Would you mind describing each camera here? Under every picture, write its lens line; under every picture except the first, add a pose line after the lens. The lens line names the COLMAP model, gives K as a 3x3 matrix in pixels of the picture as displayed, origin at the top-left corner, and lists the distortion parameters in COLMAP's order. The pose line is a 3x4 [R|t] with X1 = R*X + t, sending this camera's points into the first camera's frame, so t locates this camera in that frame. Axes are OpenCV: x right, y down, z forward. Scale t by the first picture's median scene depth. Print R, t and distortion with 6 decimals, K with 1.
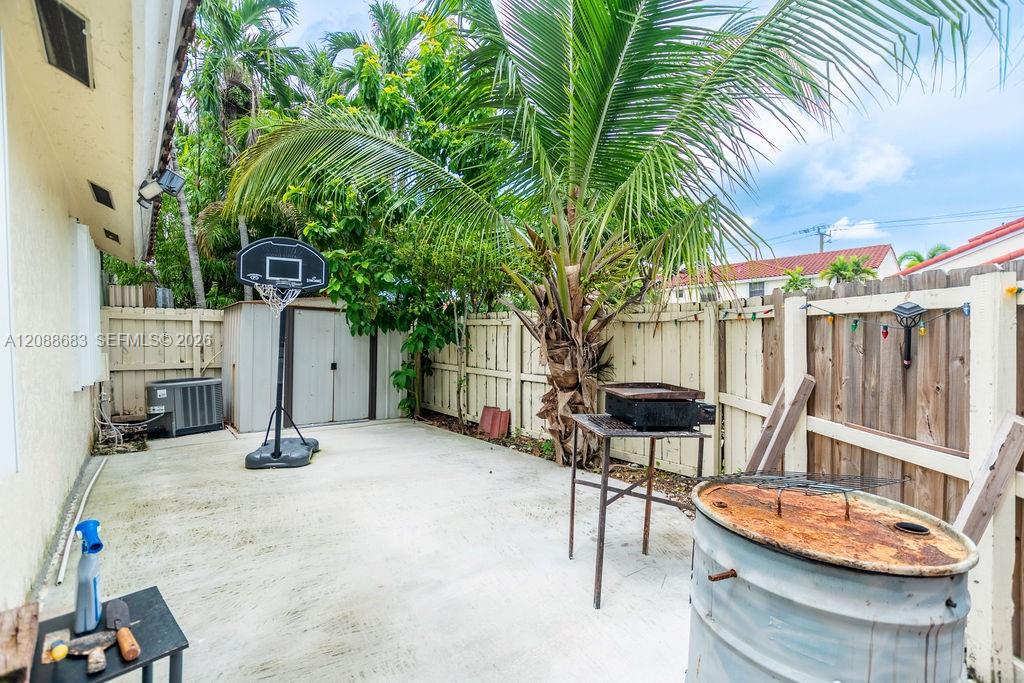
lens RADIAL K [[456.0, 0, 512.0], [0, 456.0, 341.5], [0, 0, 1]] dist [-0.000407, -0.000063]
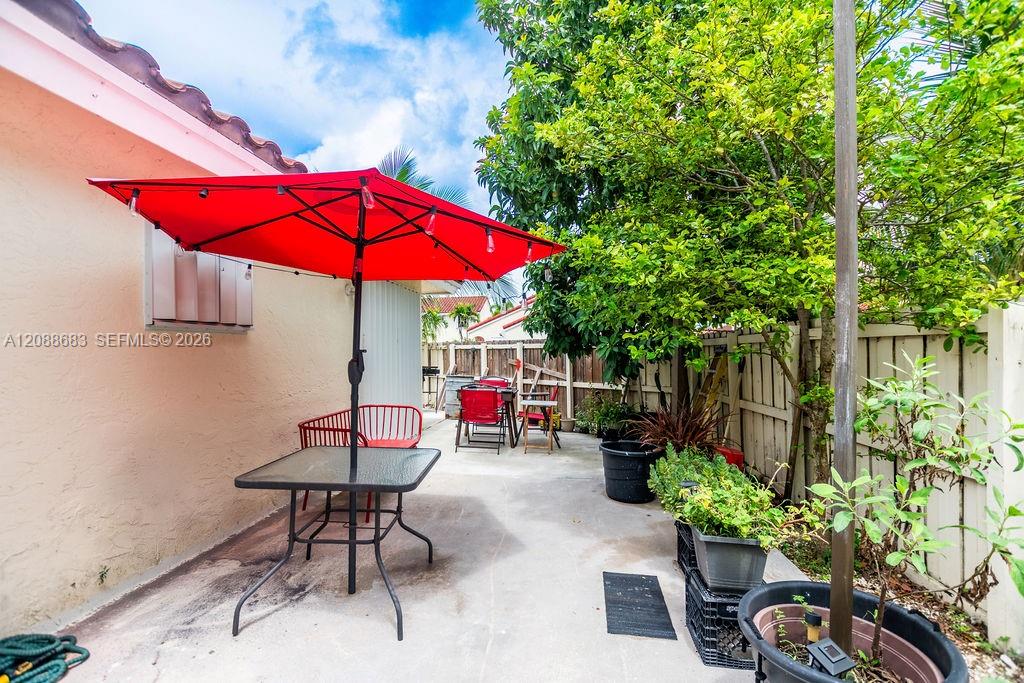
lens RADIAL K [[456.0, 0, 512.0], [0, 456.0, 341.5], [0, 0, 1]] dist [-0.000407, -0.000063]
pose [[0.740451, 0.016178, 0.671916, -1.555250], [0.014766, 0.999077, -0.040328, 0.041092], [-0.671949, 0.039783, 0.739529, -2.135123]]
